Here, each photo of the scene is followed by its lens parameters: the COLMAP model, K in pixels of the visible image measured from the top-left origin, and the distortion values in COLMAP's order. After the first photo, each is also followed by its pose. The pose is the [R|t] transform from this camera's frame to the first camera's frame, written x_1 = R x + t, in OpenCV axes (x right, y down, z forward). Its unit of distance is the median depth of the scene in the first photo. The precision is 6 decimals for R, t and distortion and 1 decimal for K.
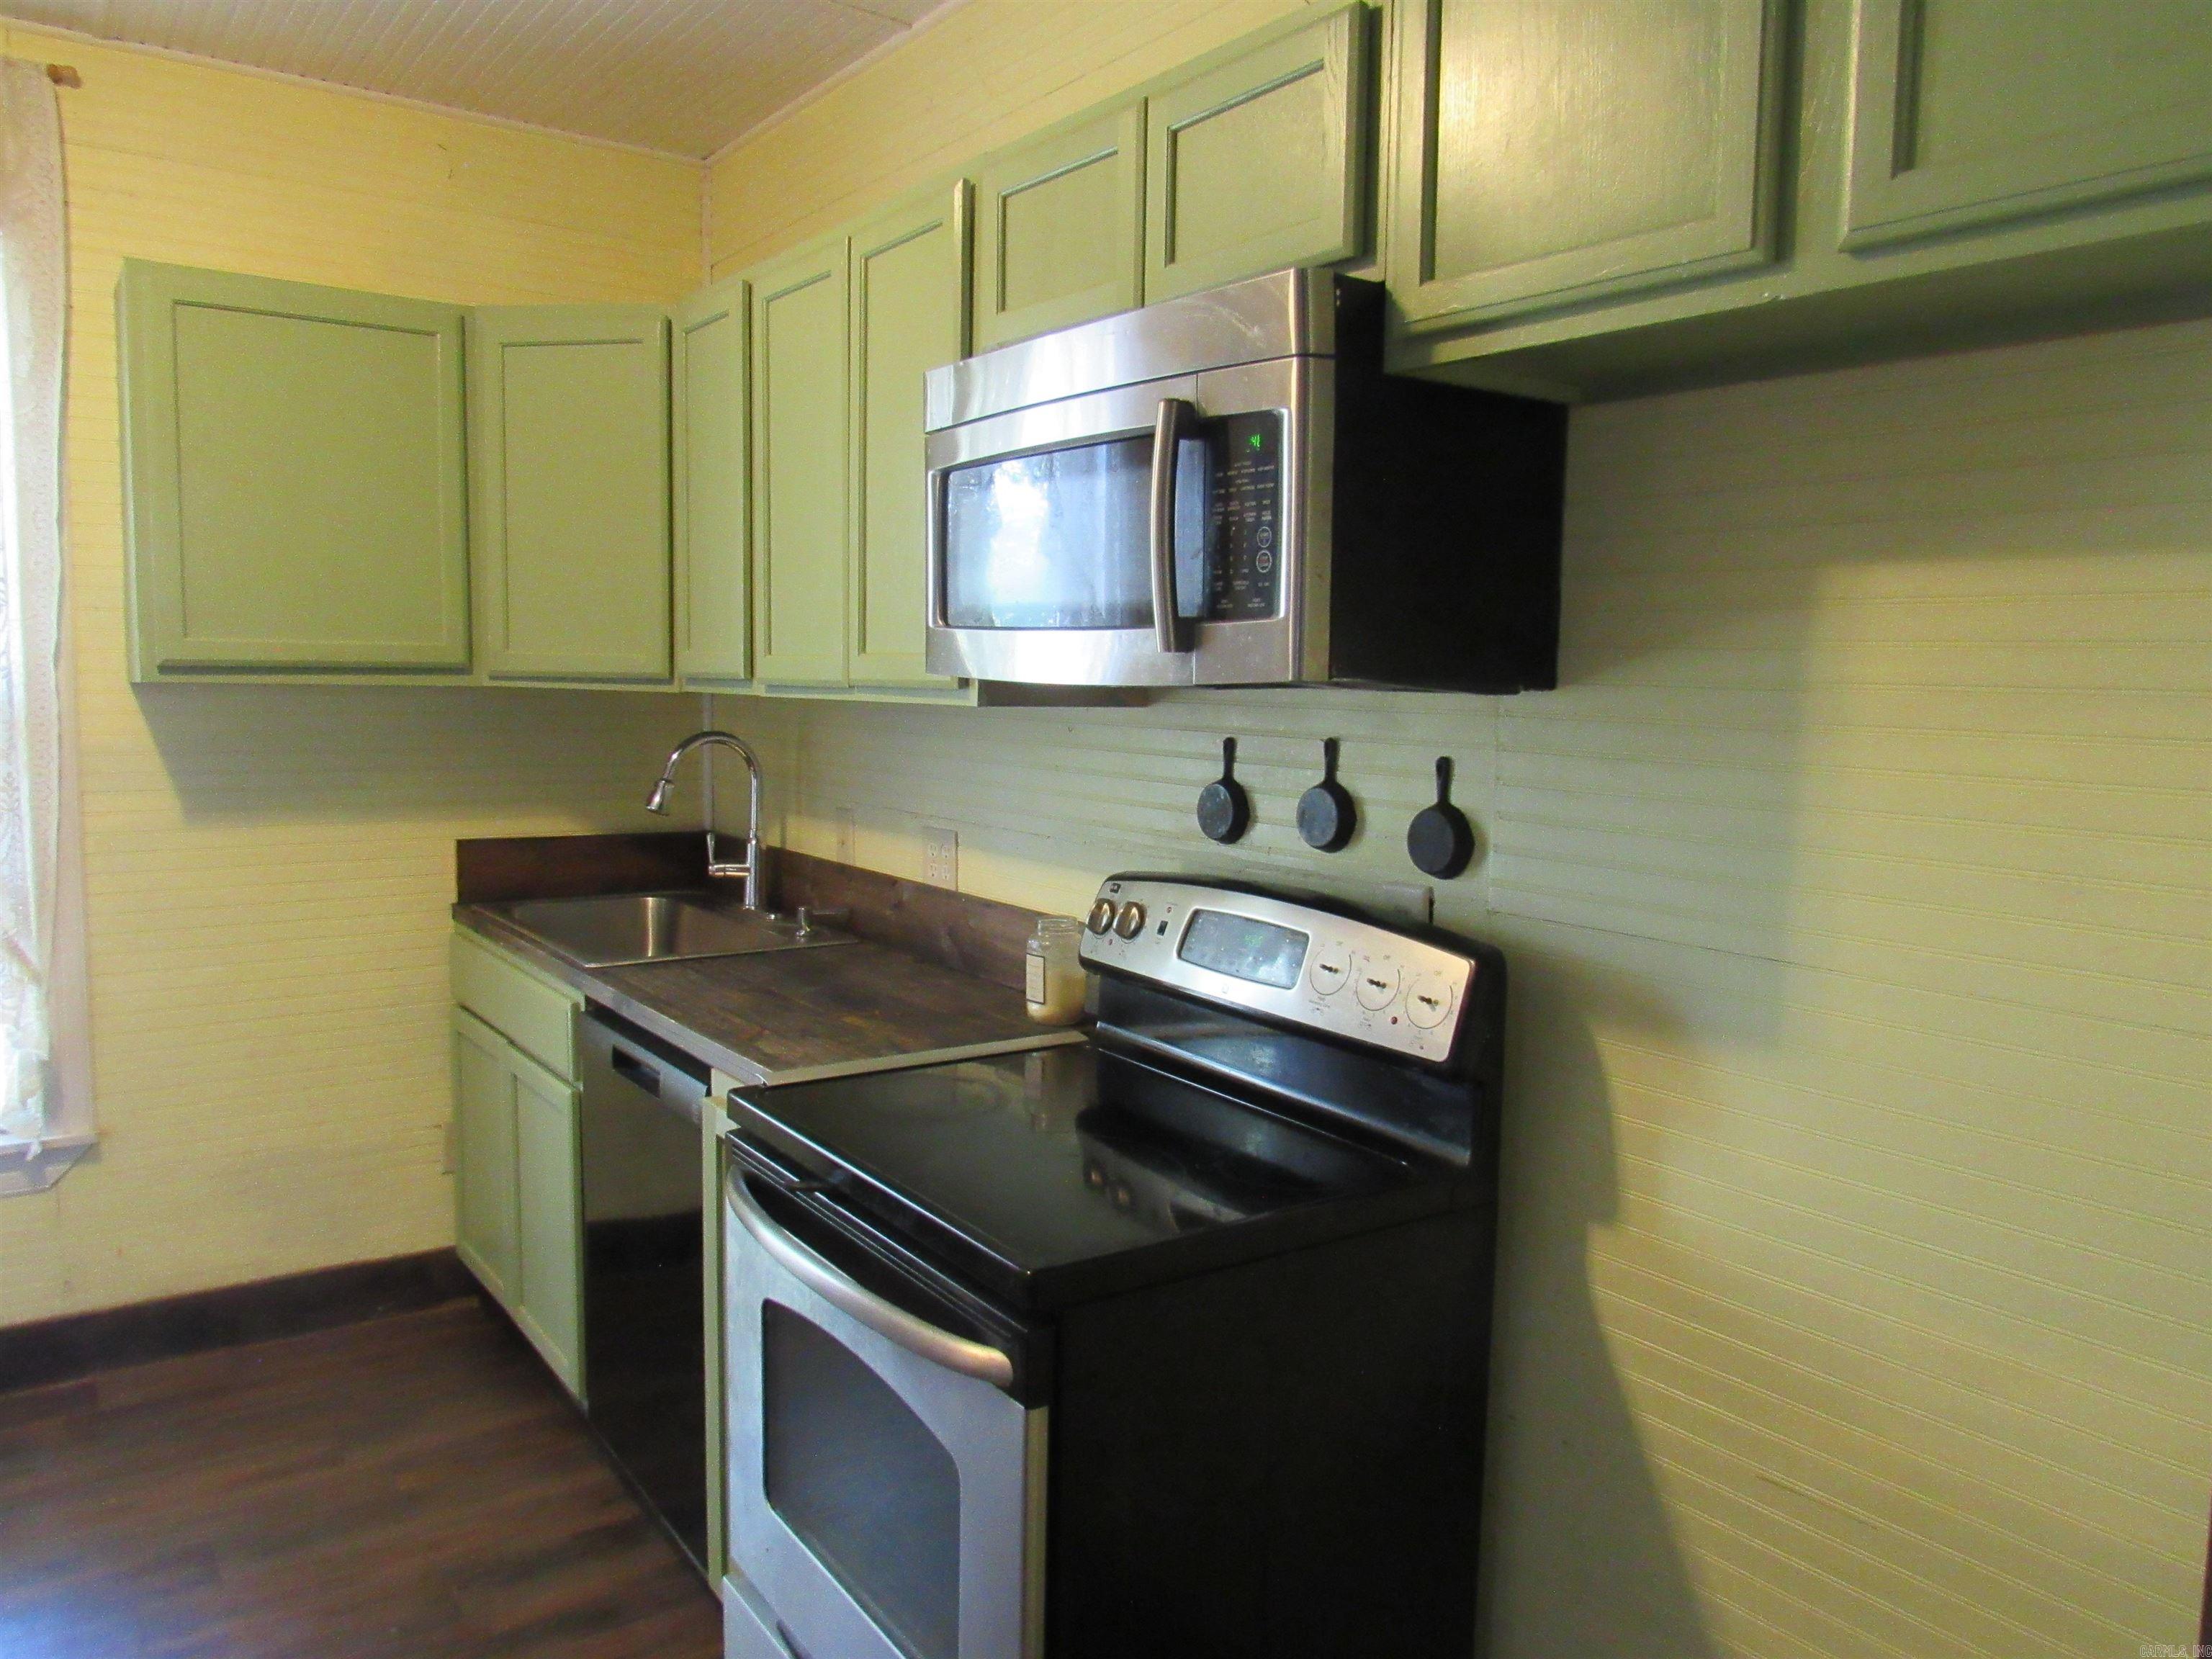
lens RADIAL K [[1586.2, 0, 1113.1], [0, 1586.2, 825.3], [0, 0, 1]] dist [-0.027936, 0.013138]
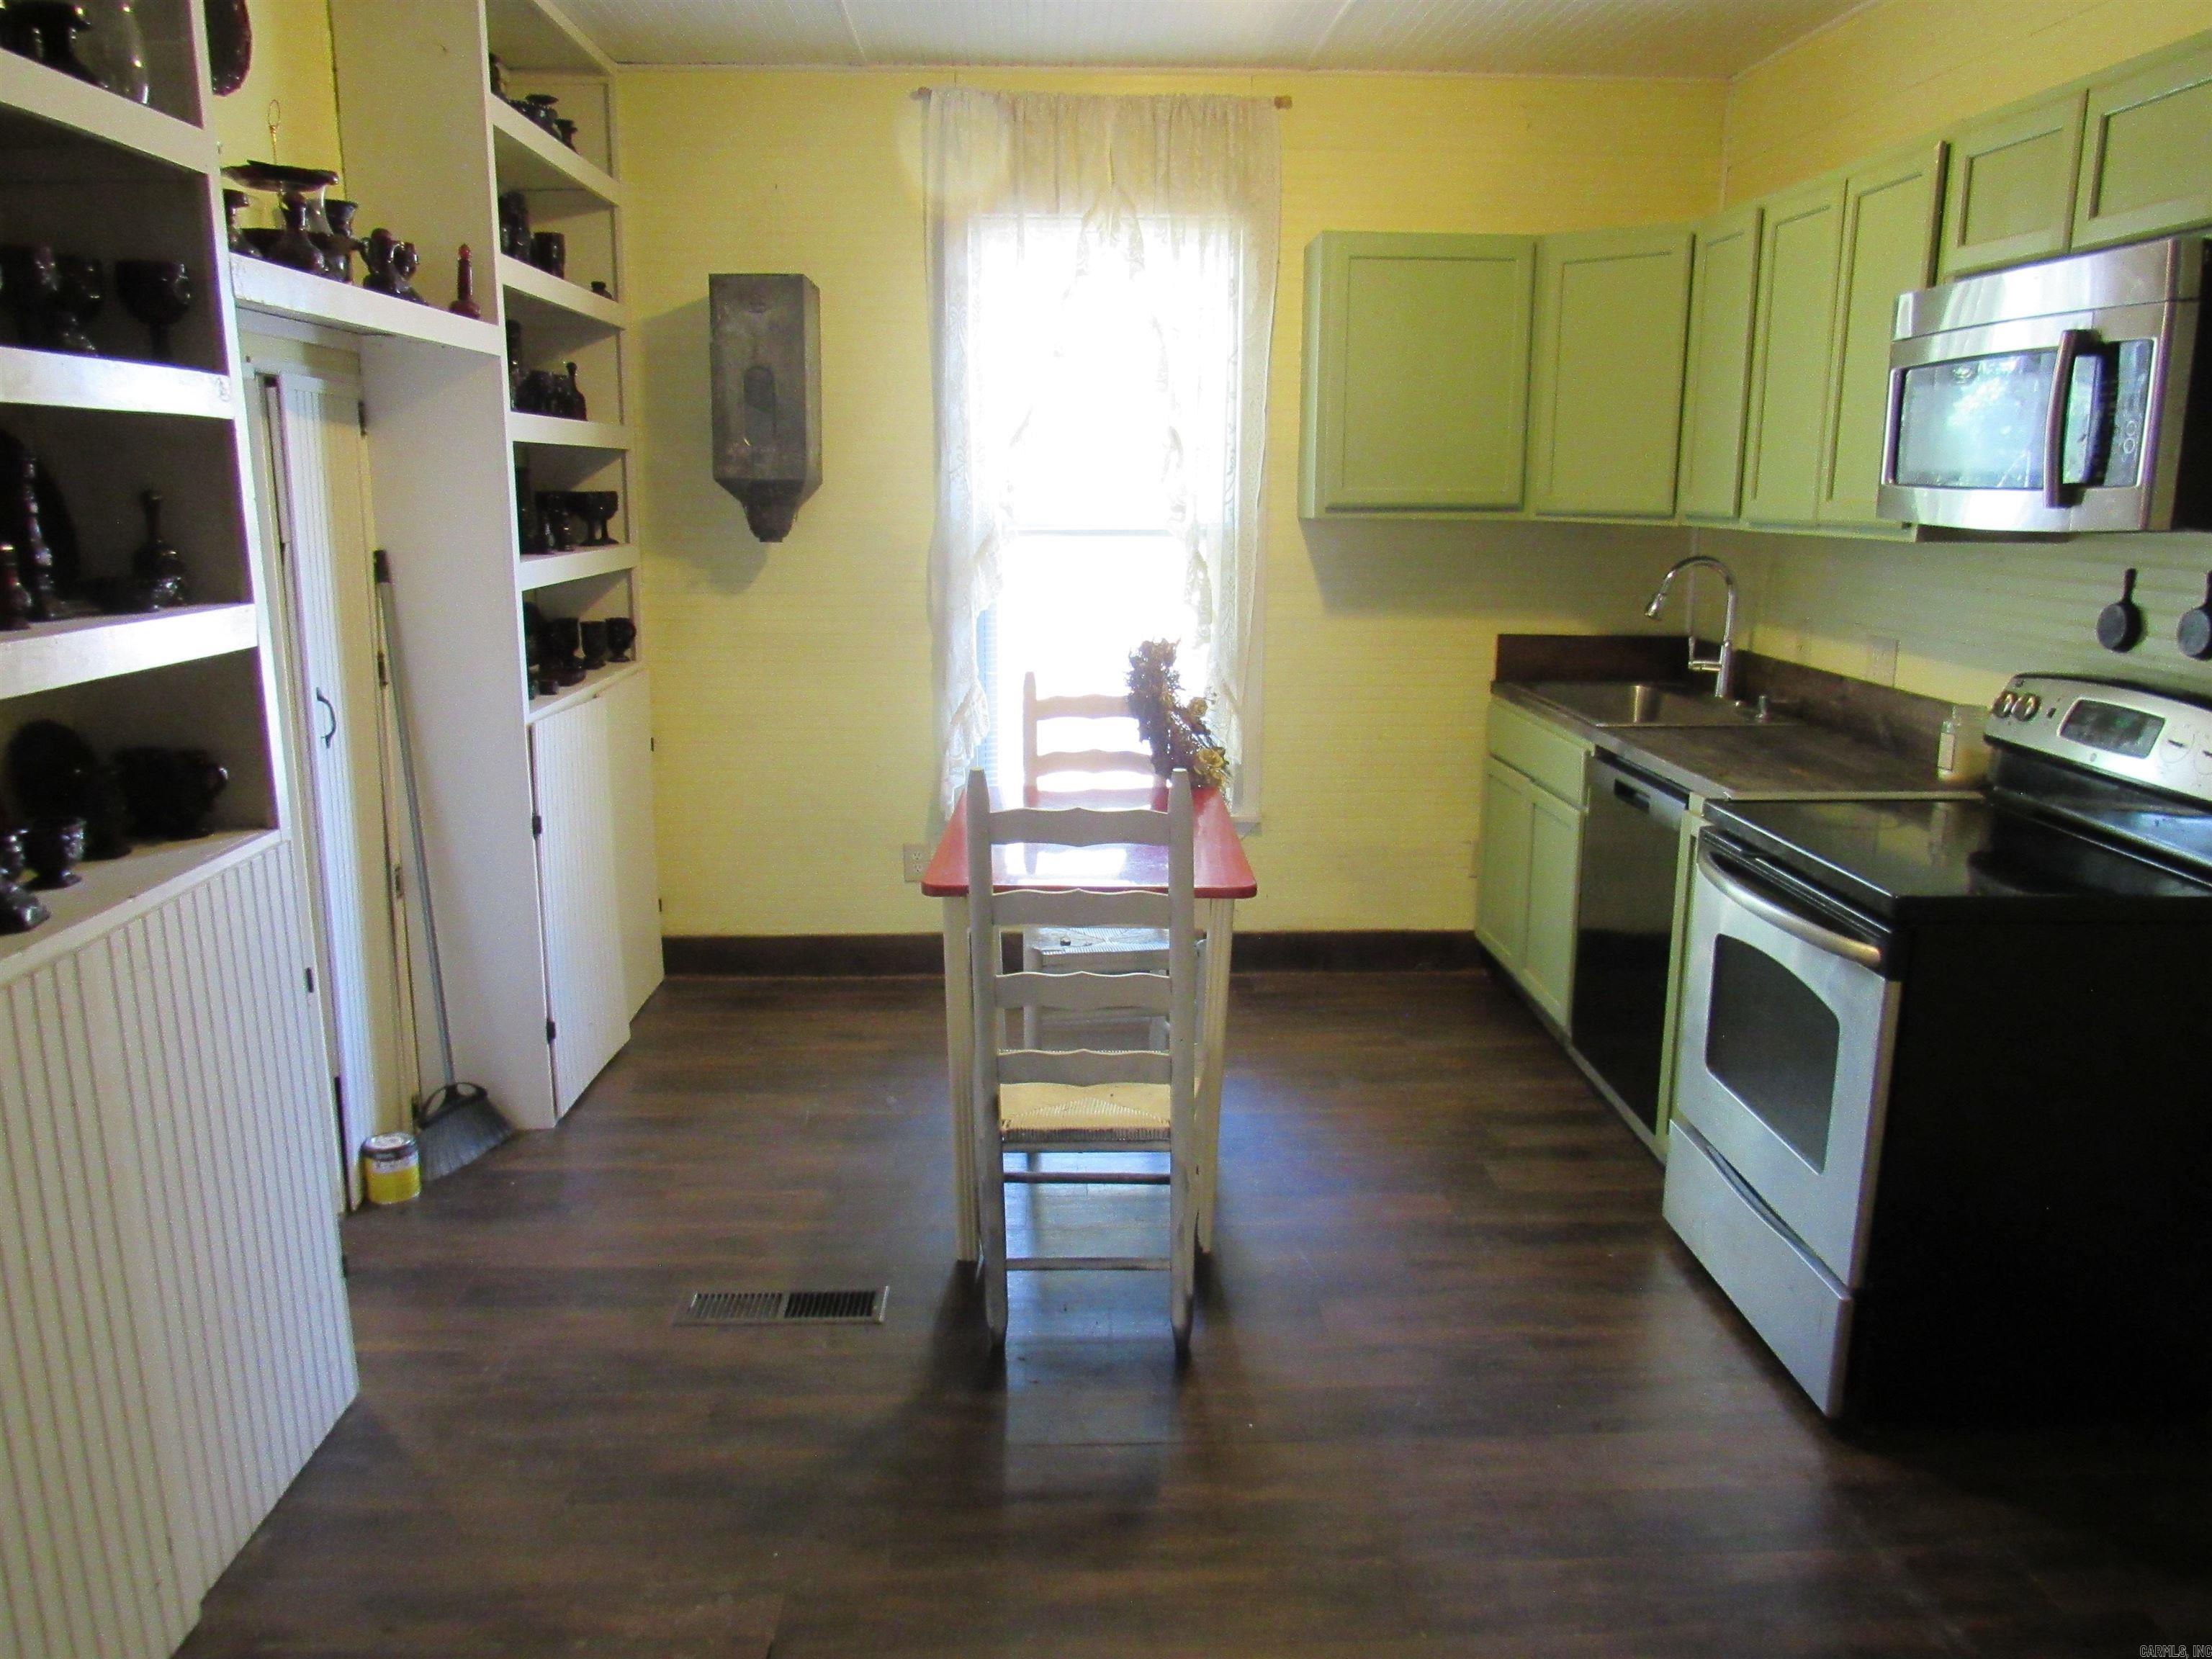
lens RADIAL K [[1586.2, 0, 1113.1], [0, 1586.2, 825.3], [0, 0, 1]] dist [-0.027936, 0.013138]
pose [[0.836178, 0.102330, -0.538827, 0.083506], [-0.041212, 0.991386, 0.124322, 0.023980], [0.546908, -0.081749, 0.833192, -0.475751]]
